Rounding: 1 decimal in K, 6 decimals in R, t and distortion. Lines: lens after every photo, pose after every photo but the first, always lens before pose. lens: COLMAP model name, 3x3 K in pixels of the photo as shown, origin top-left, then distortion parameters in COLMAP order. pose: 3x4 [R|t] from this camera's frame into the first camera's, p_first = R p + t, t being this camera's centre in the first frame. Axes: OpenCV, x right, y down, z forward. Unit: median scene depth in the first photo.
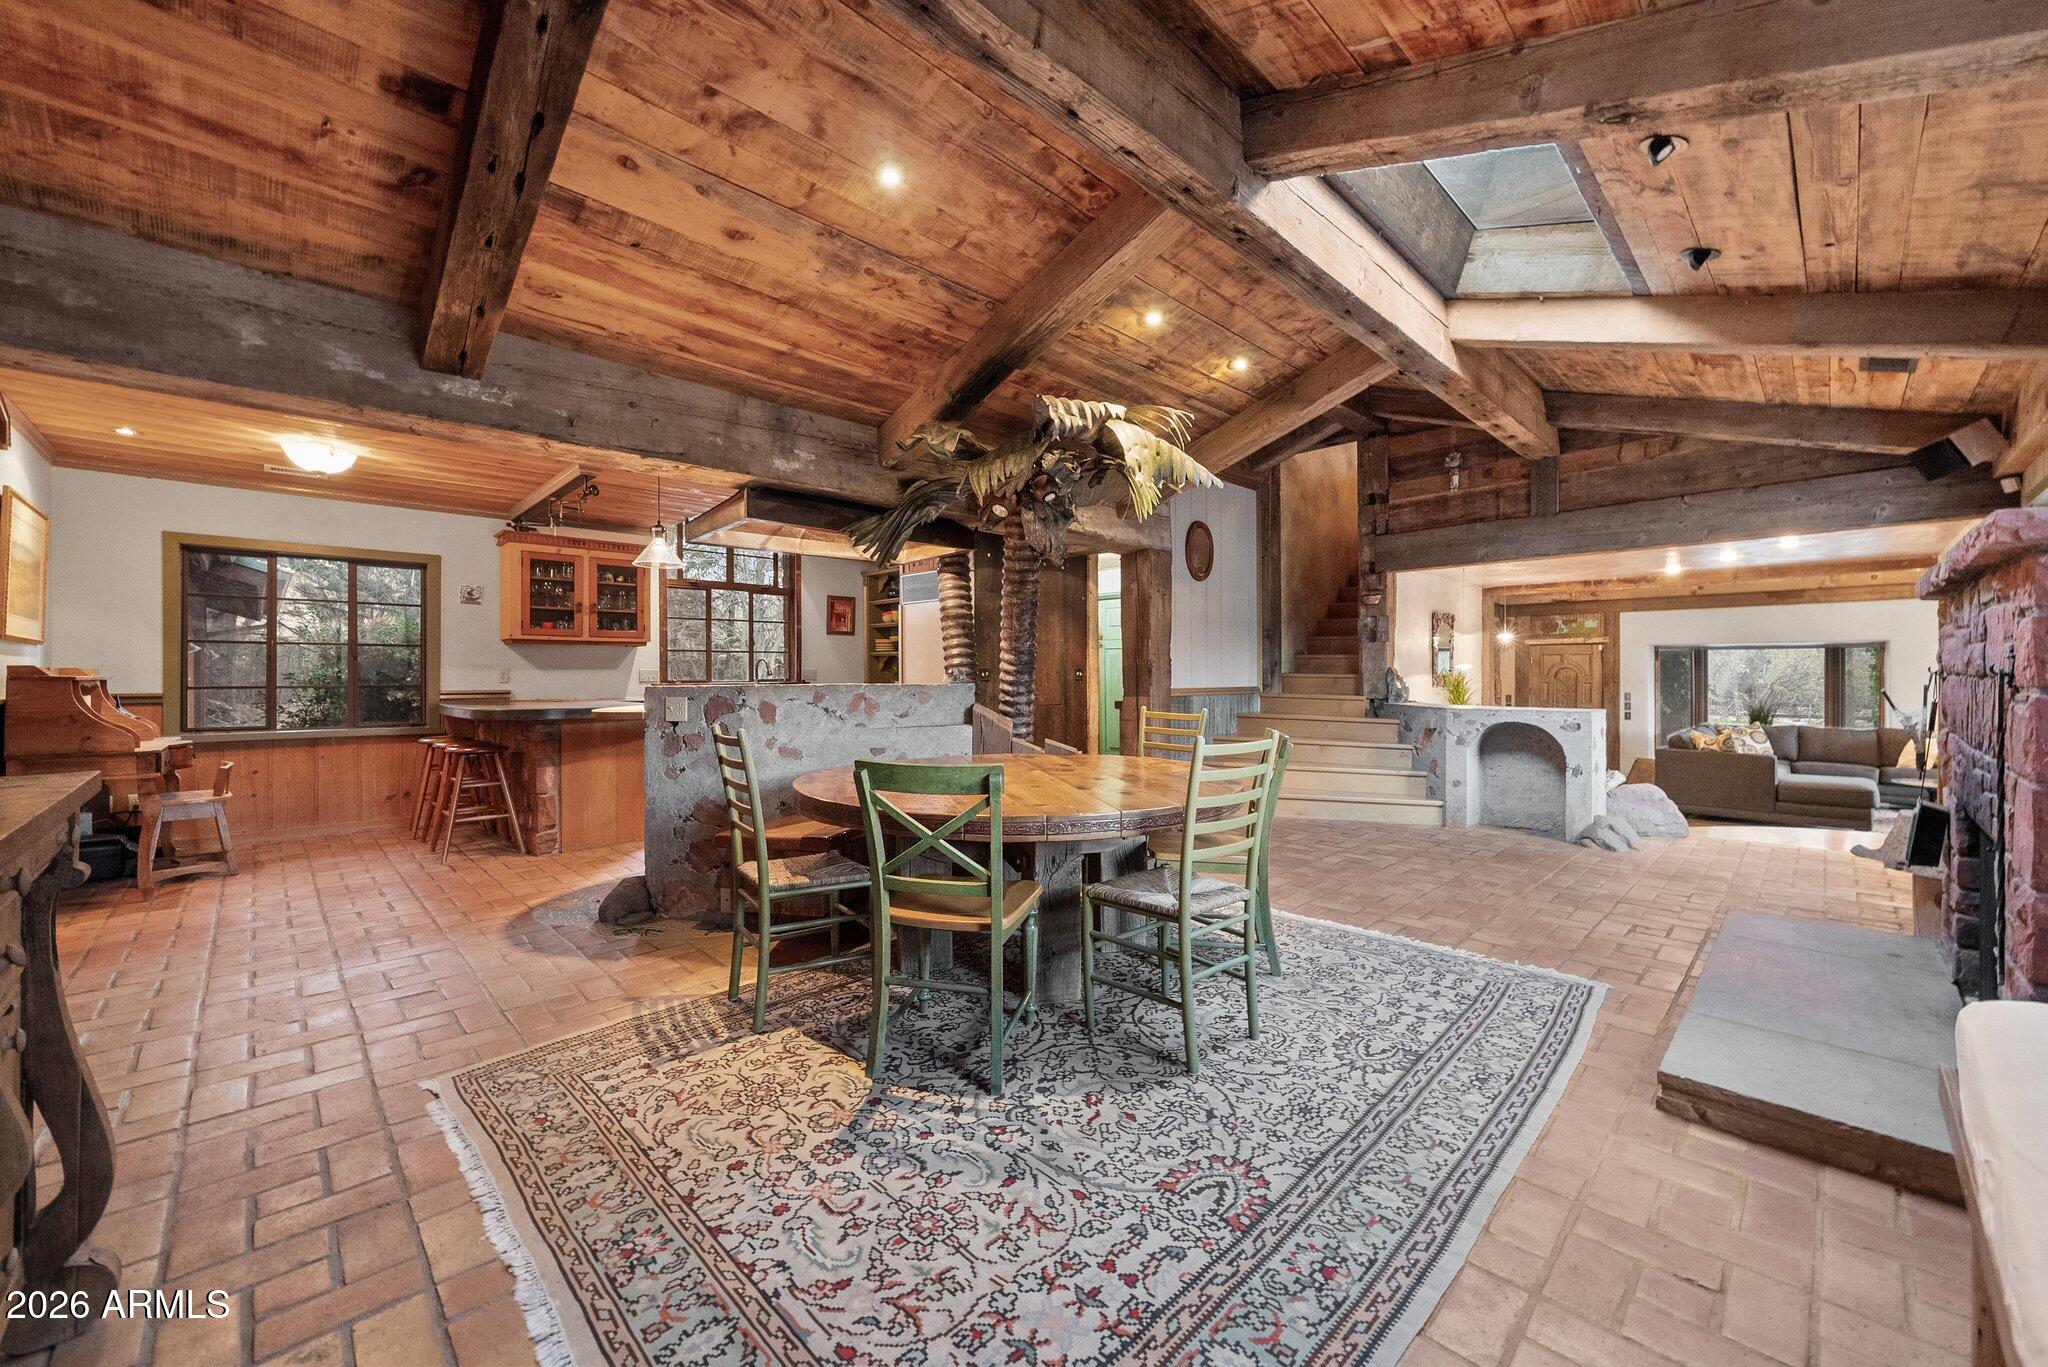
lens RADIAL K [[780.6, 0, 1020.8], [0, 780.6, 679.2], [0, 0, 1]] dist [-0.003349, -0.000232]
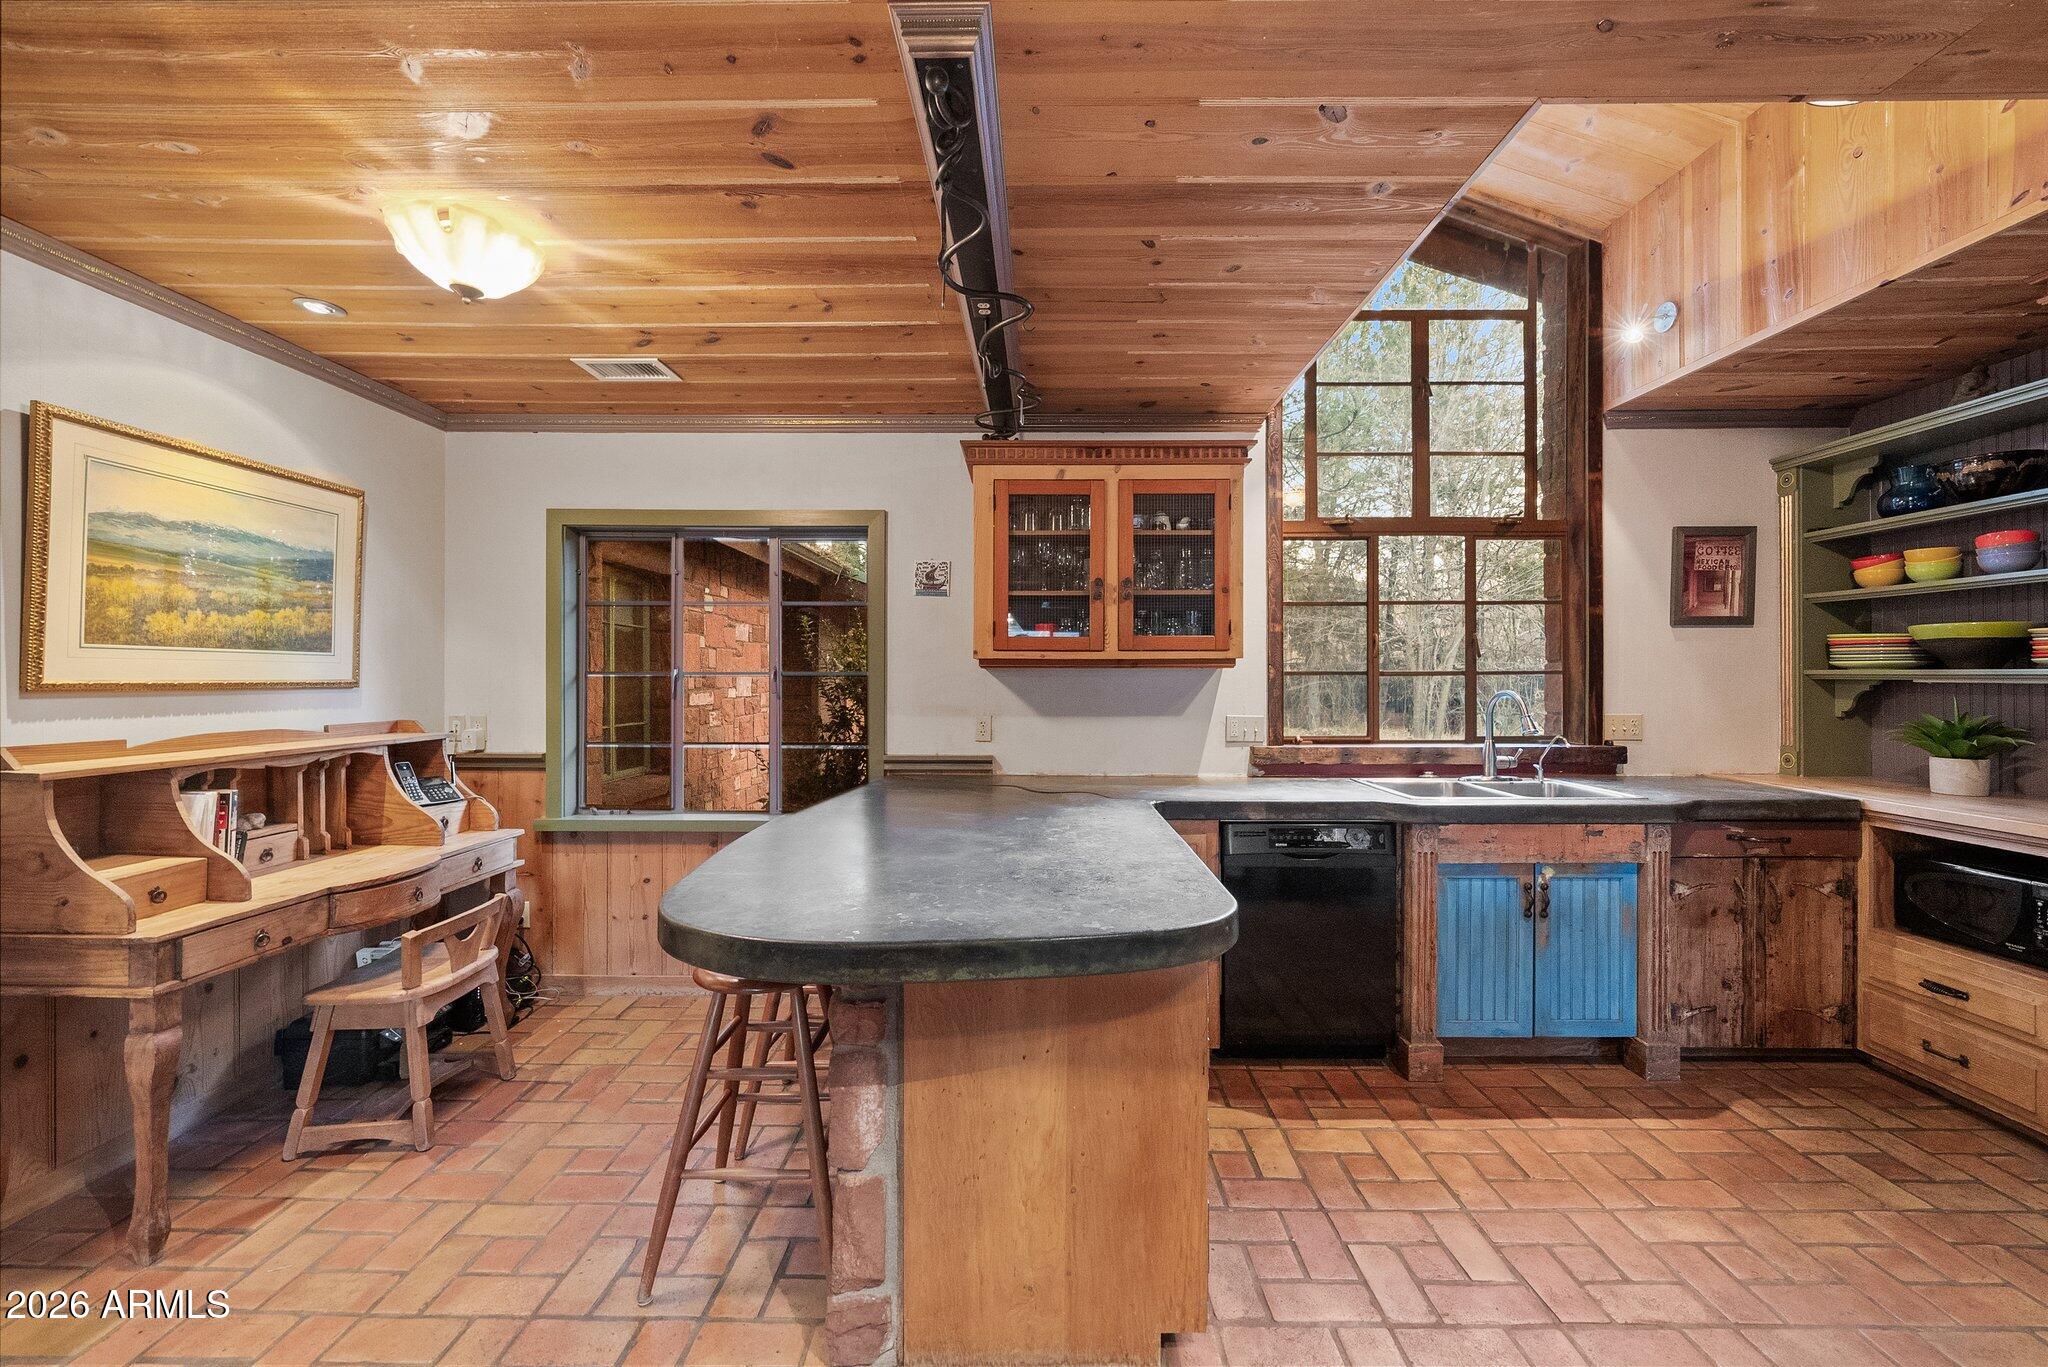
lens RADIAL K [[780.6, 0, 1031.8], [0, 780.6, 677.4], [0, 0, 1]] dist [-0.003349, -0.000232]
pose [[0.713236, 0.002619, -0.700919, -0.265528], [-0.004765, 0.999988, -0.001113, -0.038003], [0.700908, 0.004134, 0.713240, 0.638668]]
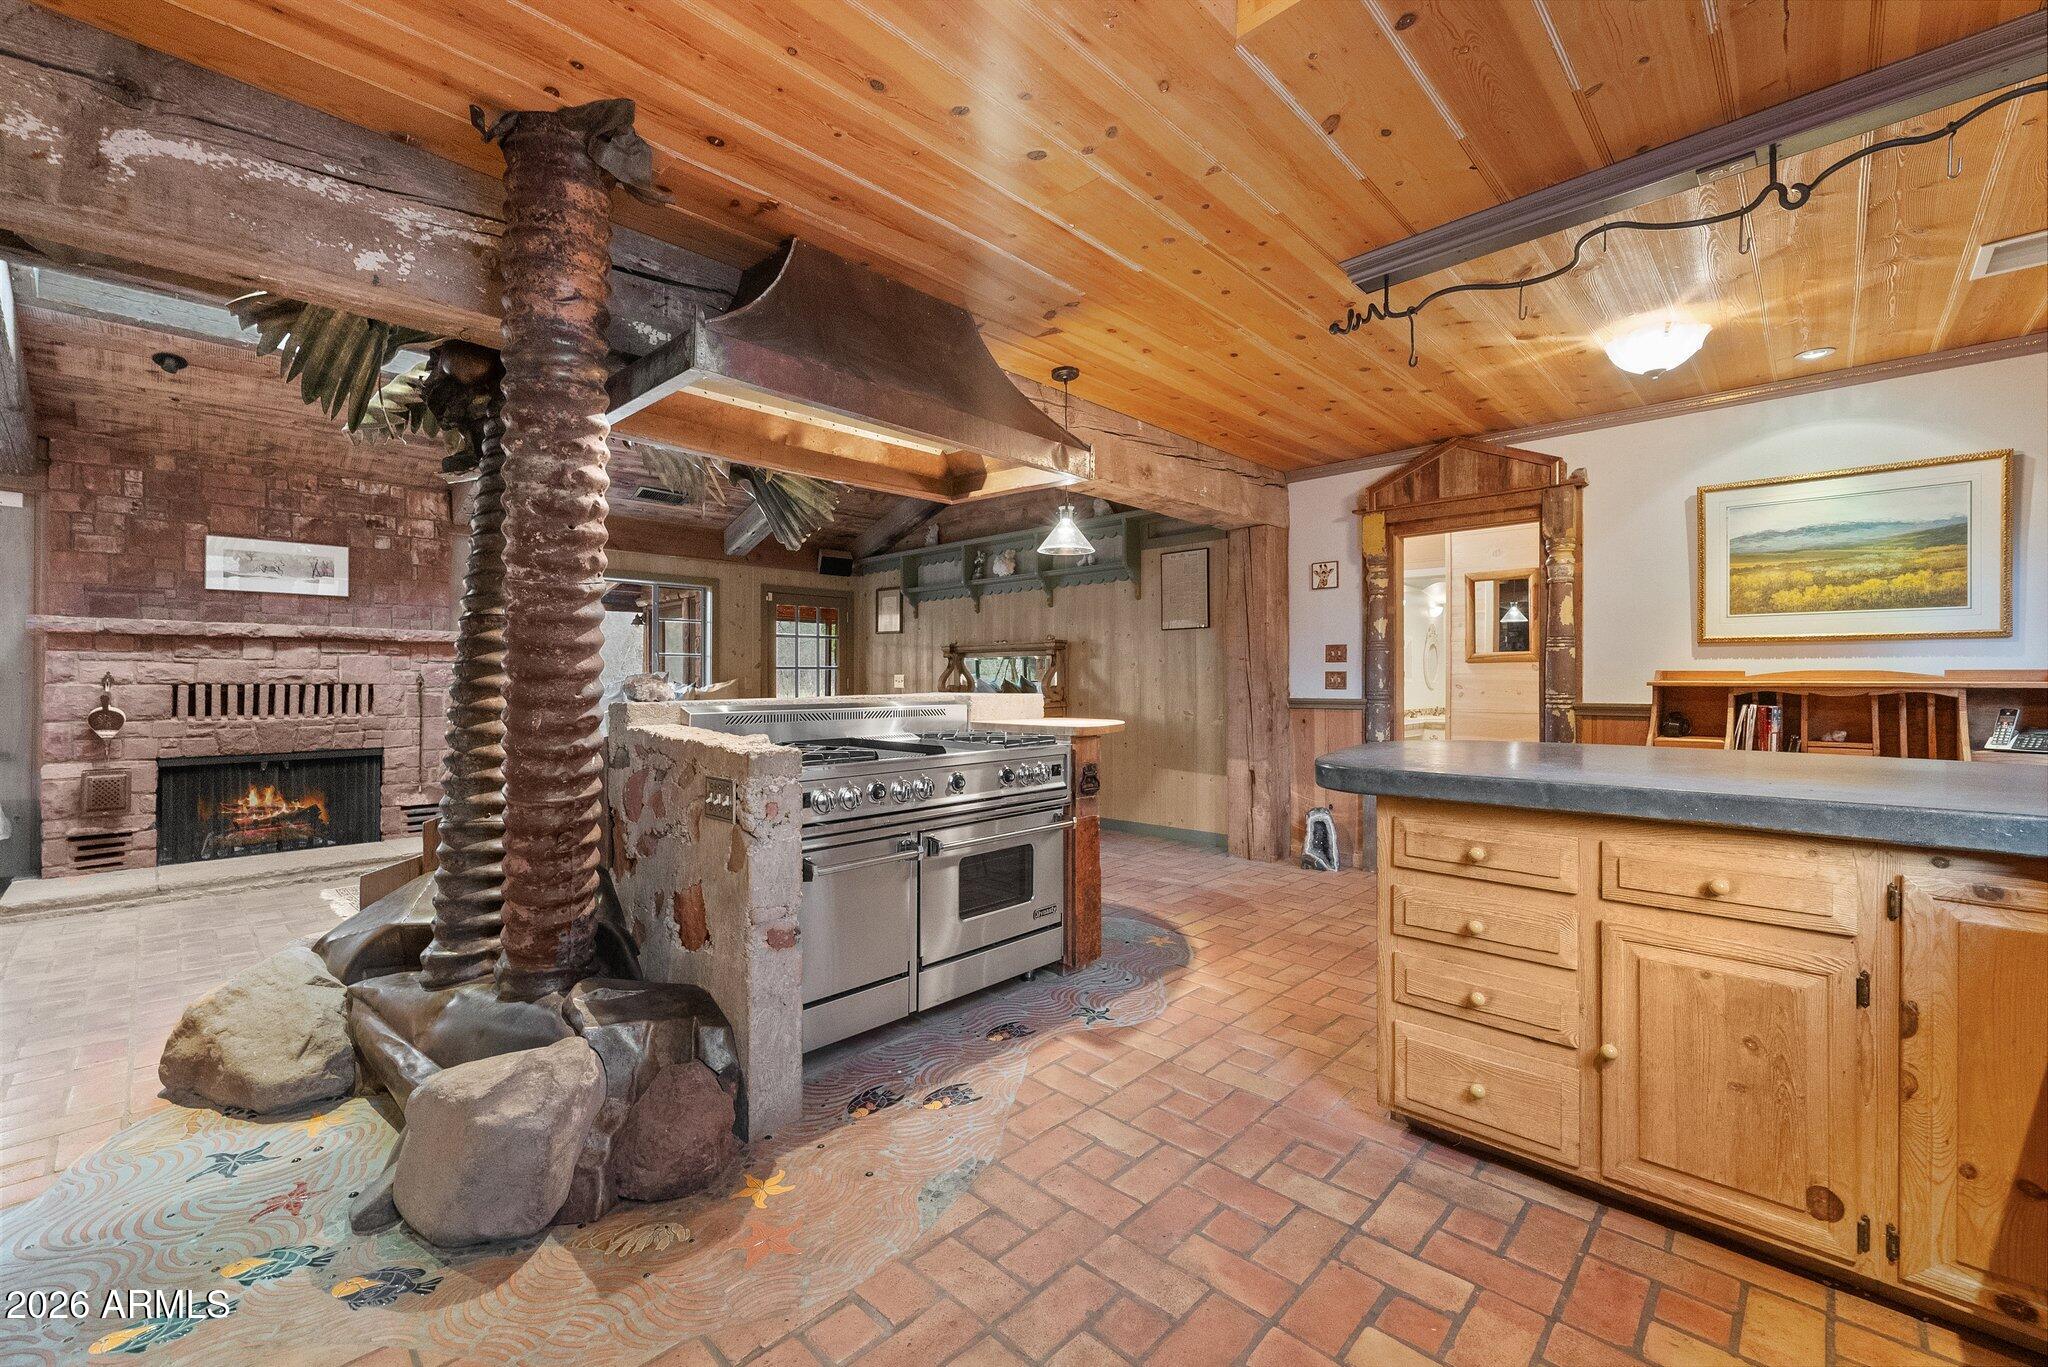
lens RADIAL K [[842.9, 0, 1028.5], [0, 842.9, 675.9], [0, 0, 1]] dist [0.001356, -0.000960]
pose [[-0.999039, 0.002752, -0.043750, -0.241069], [0.002644, 0.999993, 0.002533, -0.009559], [0.043757, 0.002415, -0.999039, 1.179425]]
